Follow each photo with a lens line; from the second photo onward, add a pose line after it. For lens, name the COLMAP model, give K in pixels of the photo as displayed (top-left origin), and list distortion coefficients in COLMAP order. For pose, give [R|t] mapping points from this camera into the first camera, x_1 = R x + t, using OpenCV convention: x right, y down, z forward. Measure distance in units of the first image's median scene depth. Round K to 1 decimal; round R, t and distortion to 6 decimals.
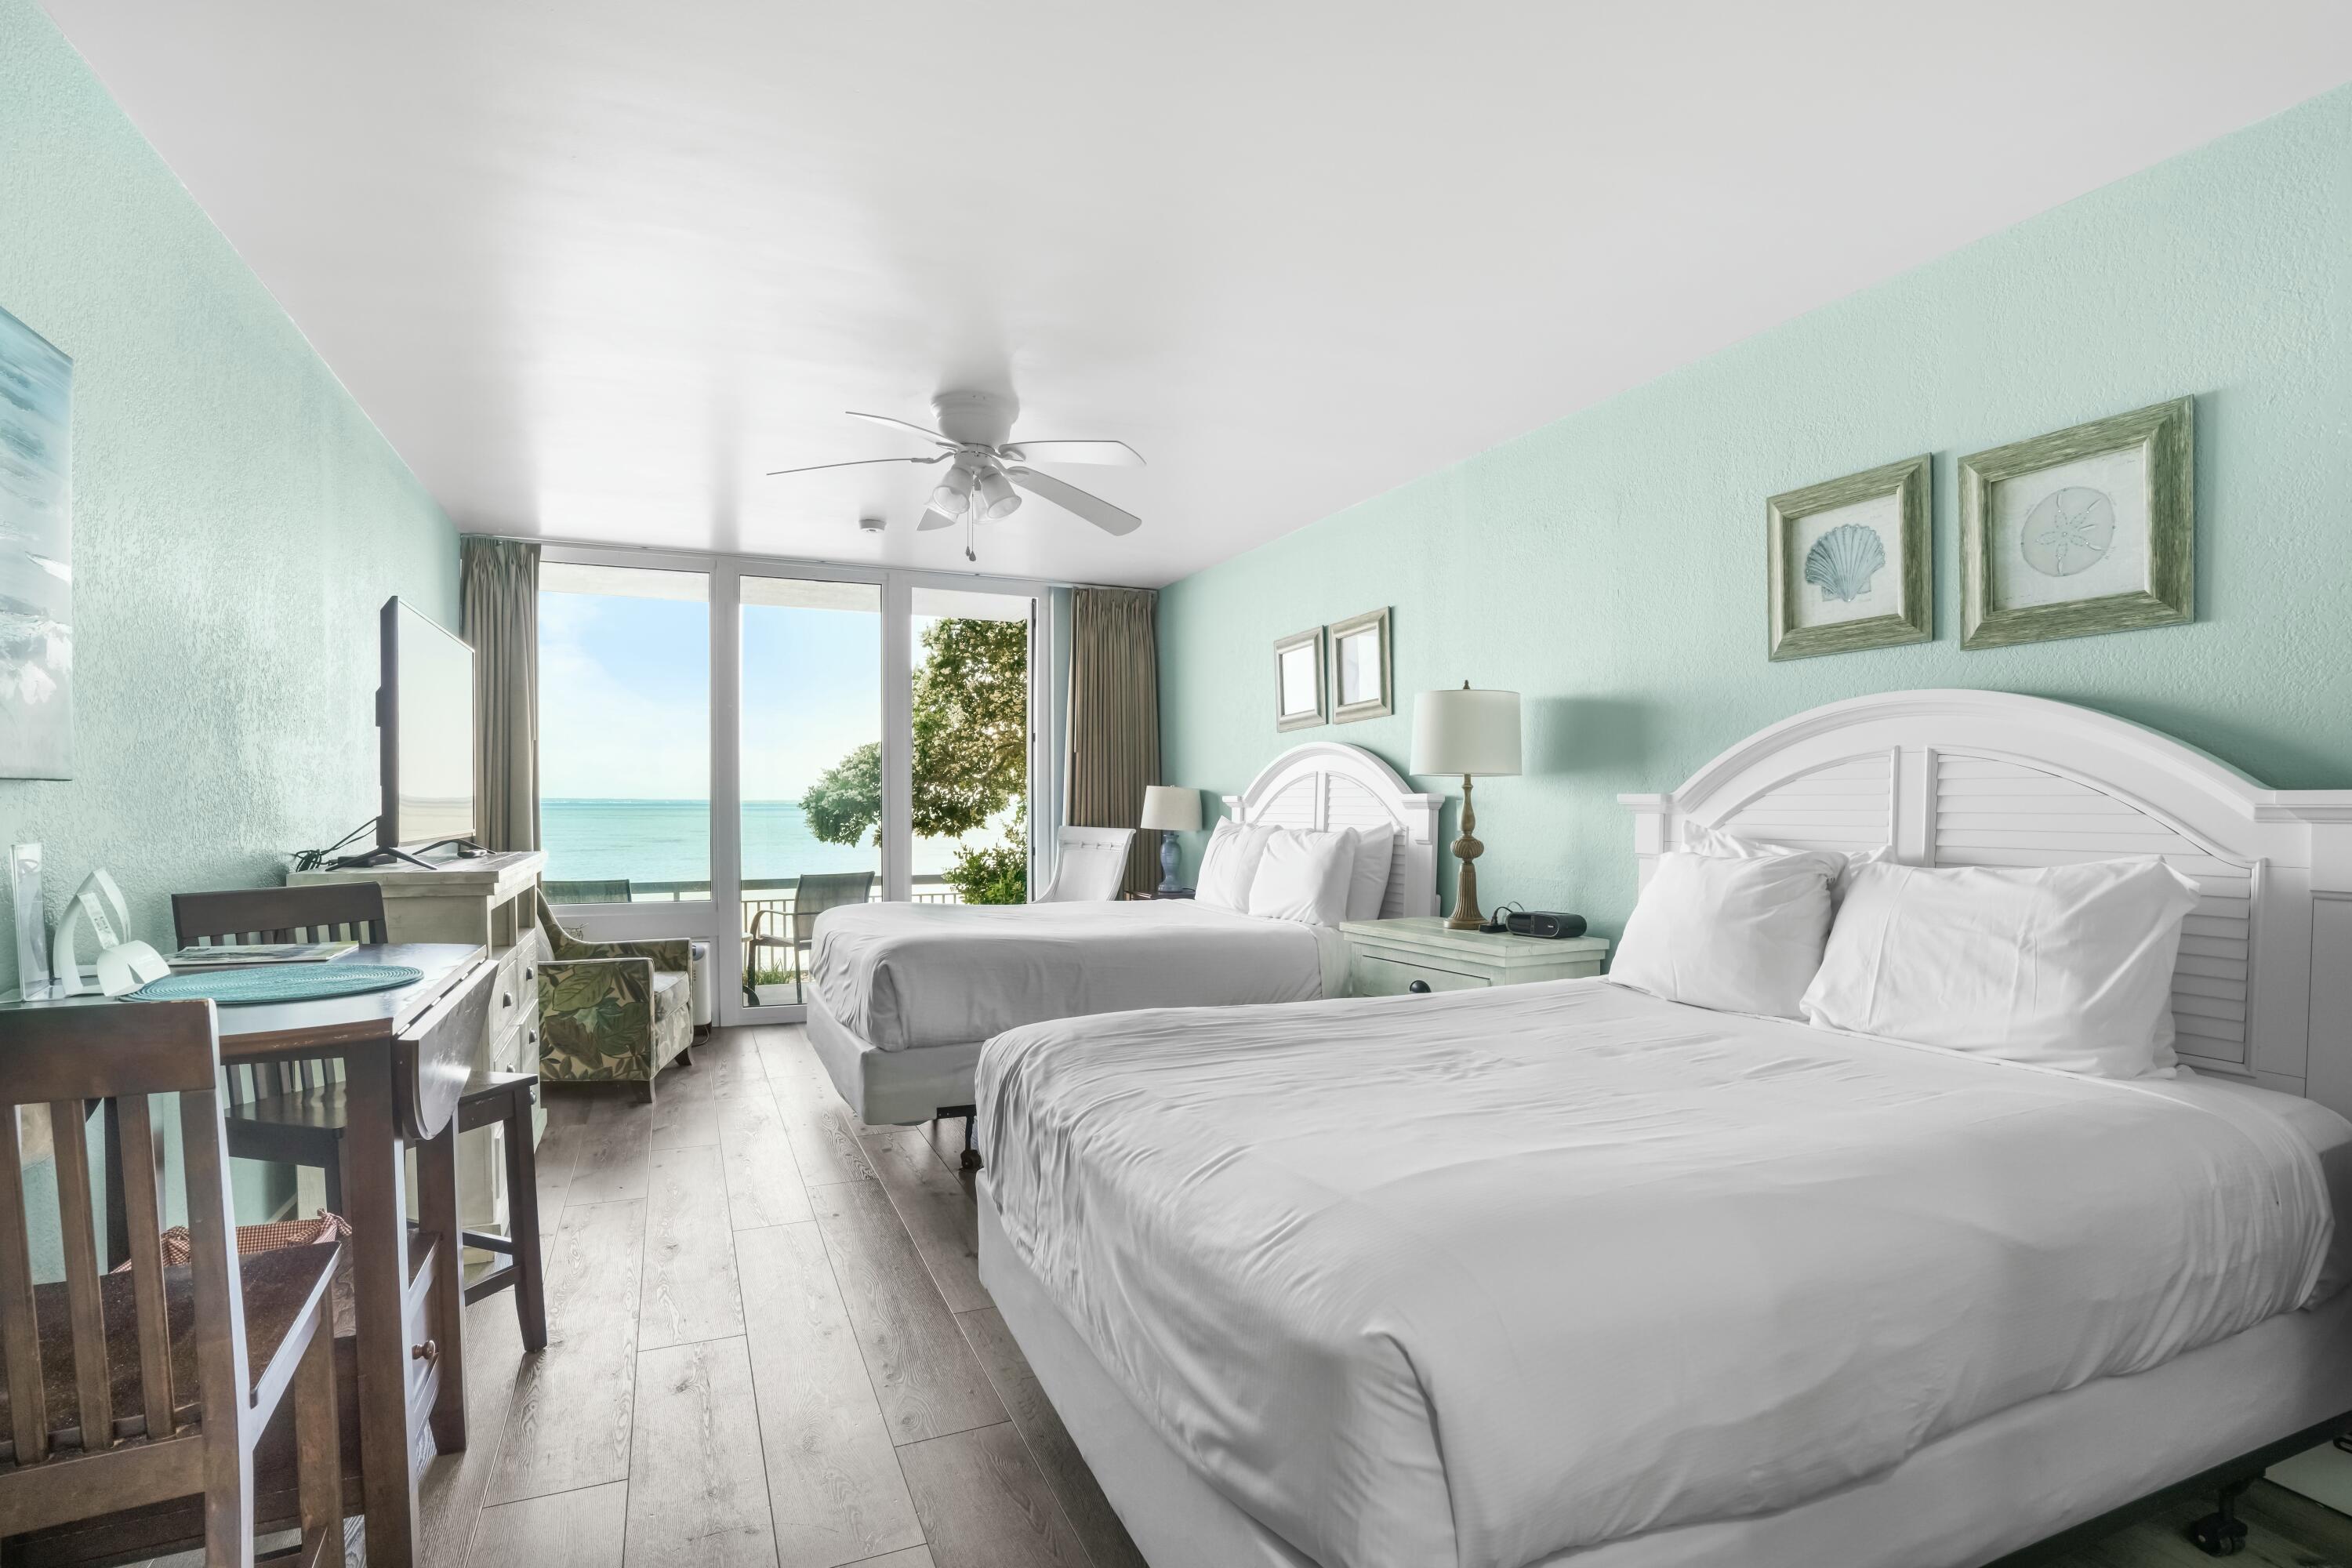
lens RADIAL K [[1125.2, 0, 1174.2], [0, 1125.2, 817.5], [0, 0, 1]] dist [-0.000782, -0.000150]
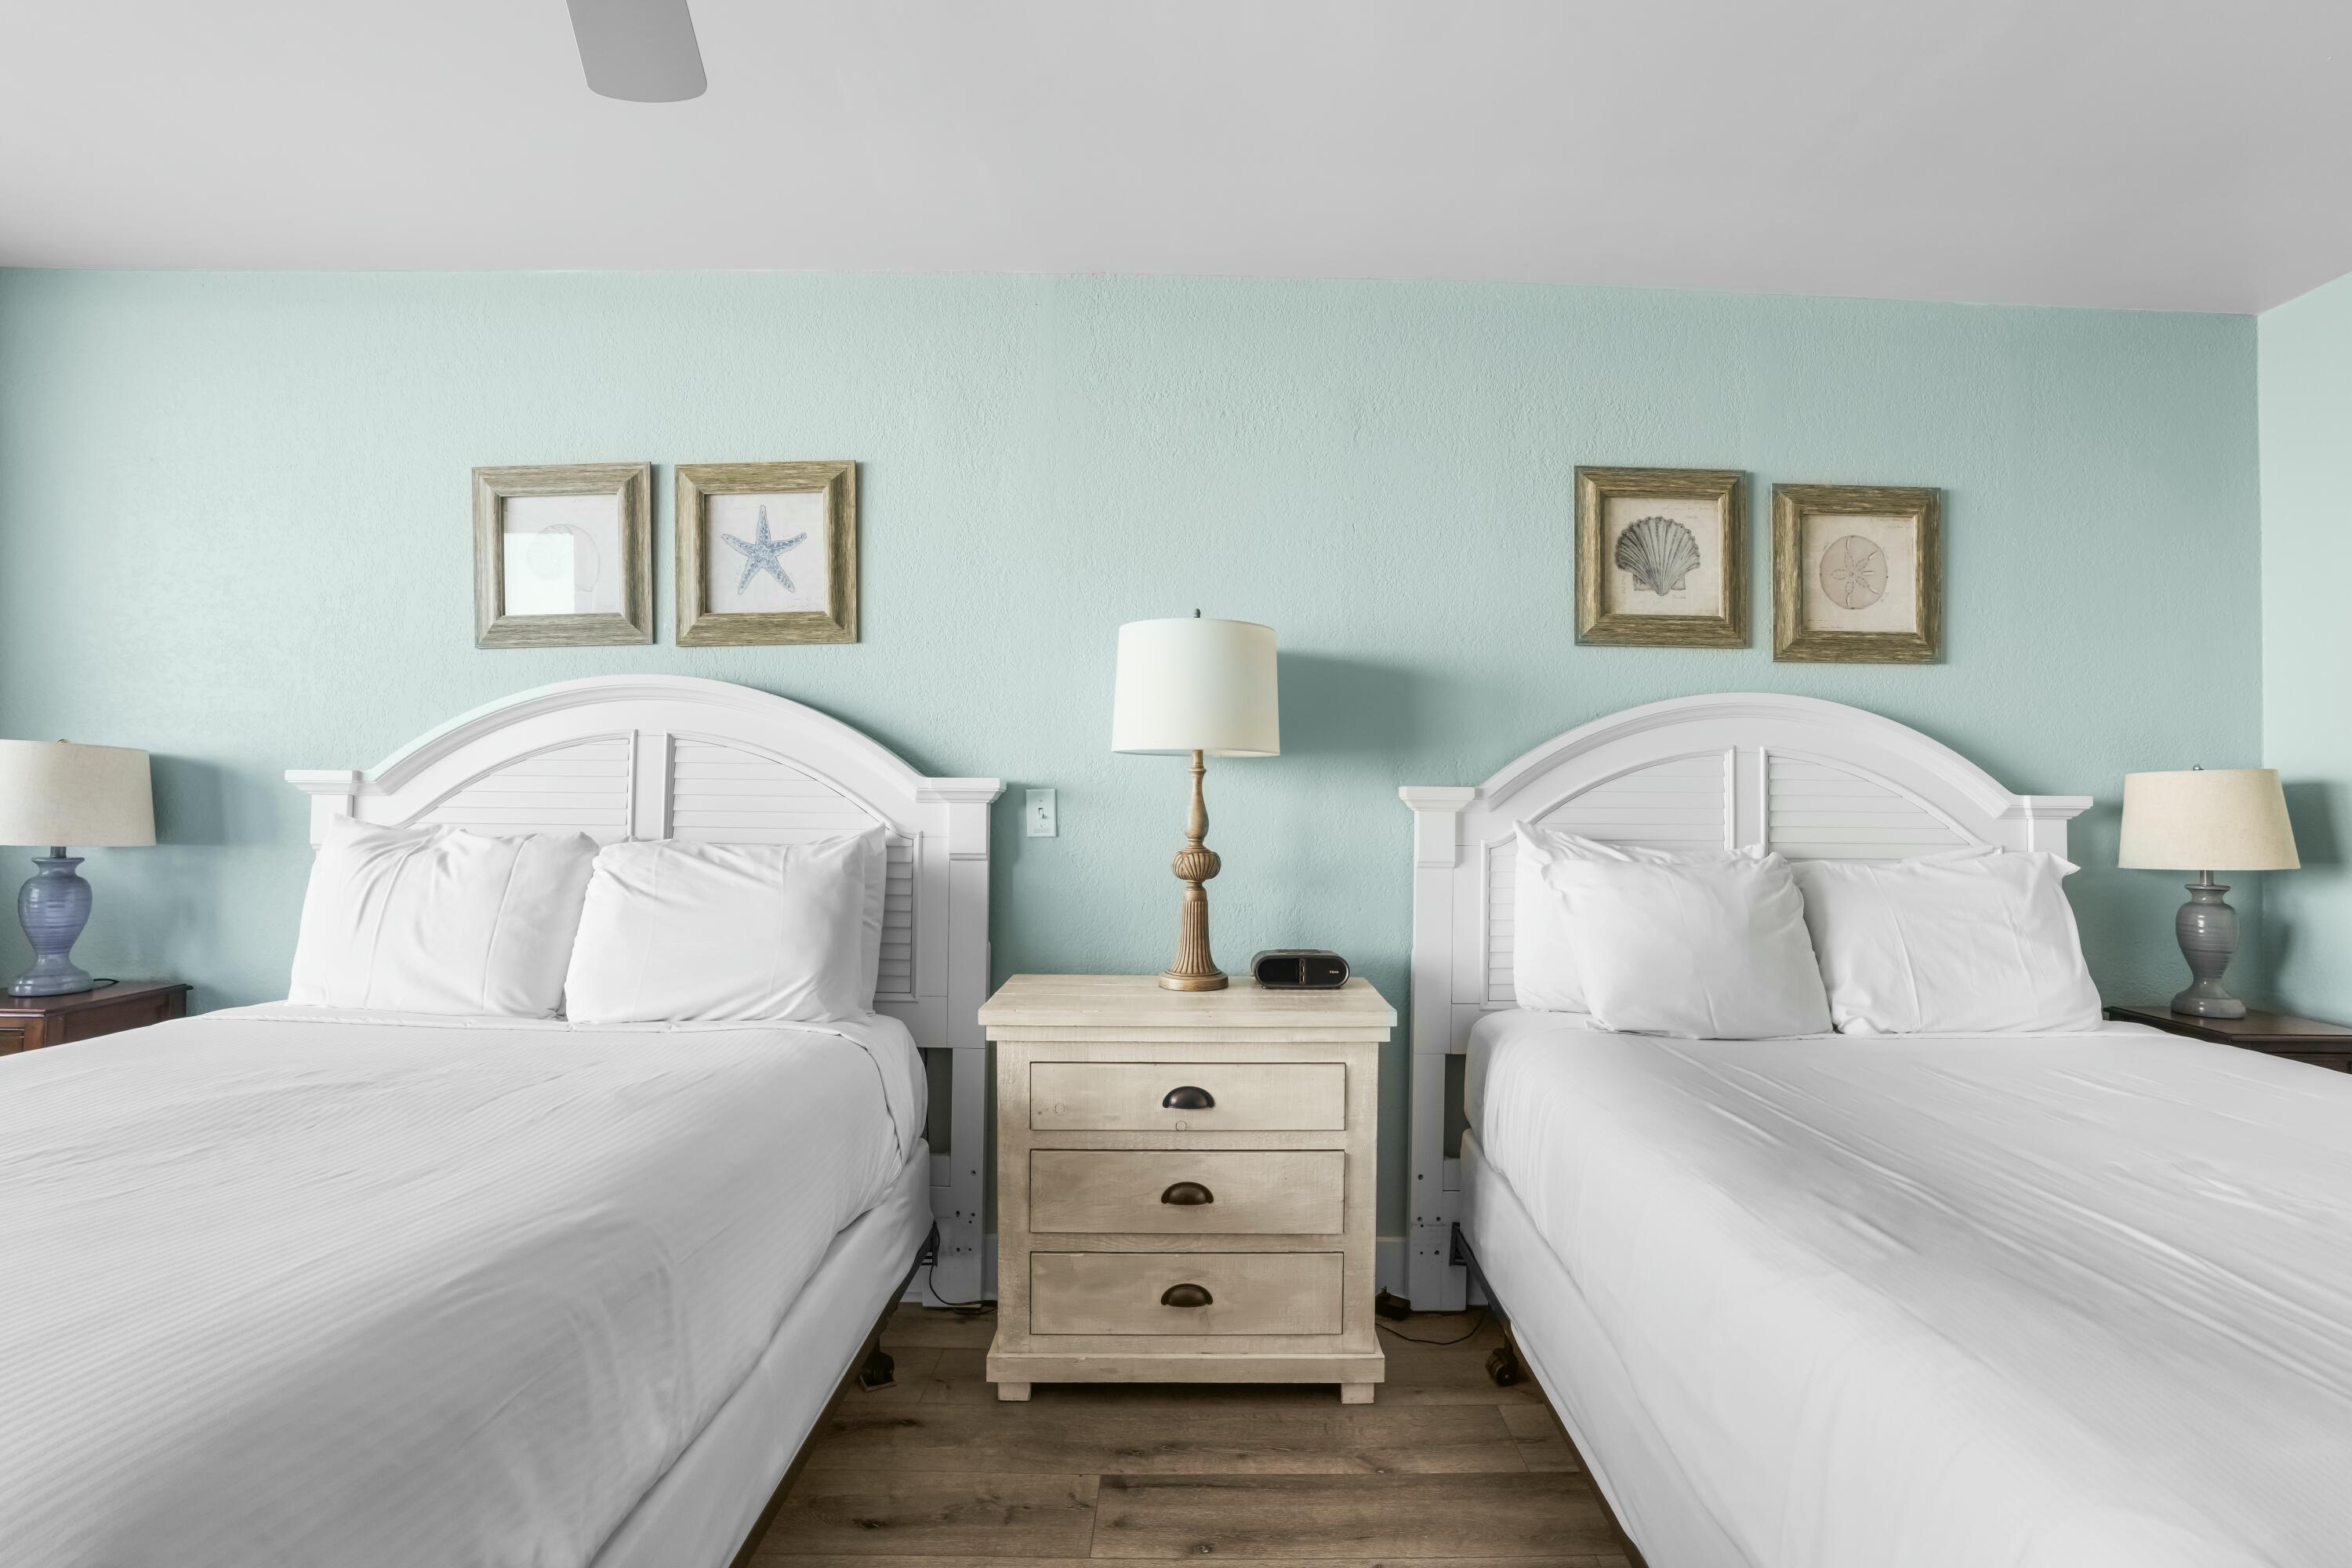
lens RADIAL K [[1110.3, 0, 1180.4], [0, 1110.3, 794.2], [0, 0, 1]] dist [-0.051500, 0.000185]
pose [[0.407059, 0.000936, 0.913401, -0.427444], [0.000735, 0.999999, -0.001352, -0.016747], [-0.913402, 0.001222, 0.407058, 0.953123]]
